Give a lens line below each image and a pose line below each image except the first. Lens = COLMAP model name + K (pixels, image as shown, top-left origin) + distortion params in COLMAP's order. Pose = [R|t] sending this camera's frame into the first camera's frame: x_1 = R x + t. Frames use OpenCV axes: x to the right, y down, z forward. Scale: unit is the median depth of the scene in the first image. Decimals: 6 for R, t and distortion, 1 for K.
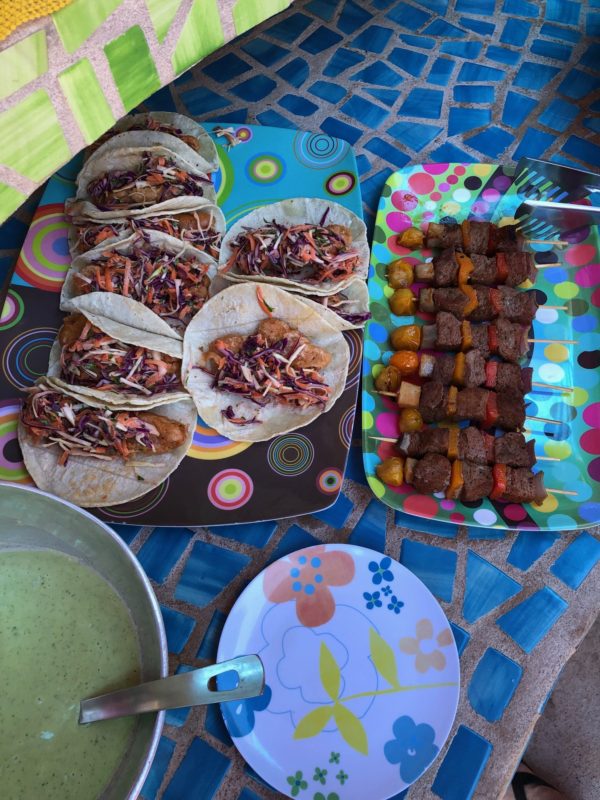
lens RADIAL K [[703.4, 0, 300.0], [0, 703.4, 400.0], [0, 0, 1]] dist [0.038117, -0.011384]
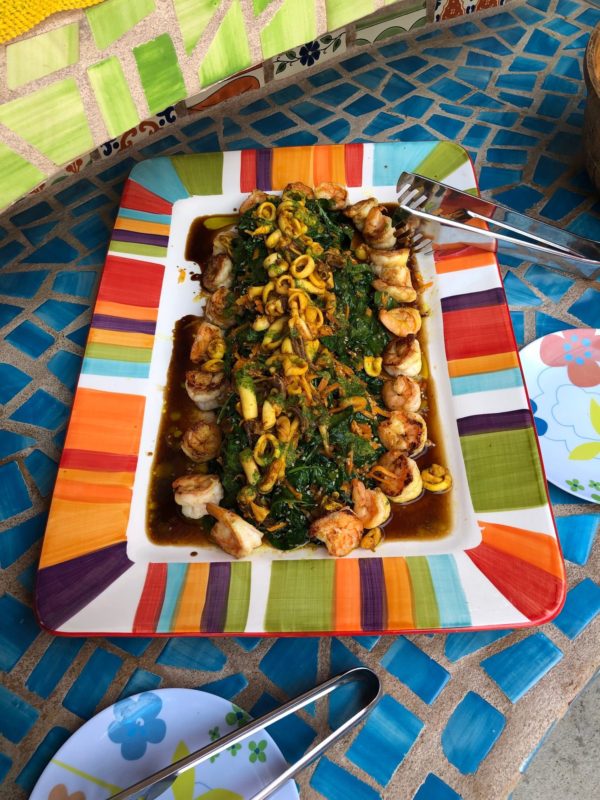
lens RADIAL K [[703.4, 0, 300.0], [0, 703.4, 400.0], [0, 0, 1]] dist [0.038117, -0.011384]
pose [[0.991403, 0.085530, -0.099017, 0.108663], [-0.100344, 0.982668, -0.155868, 0.146420], [0.083970, 0.164464, 0.982802, 0.029187]]
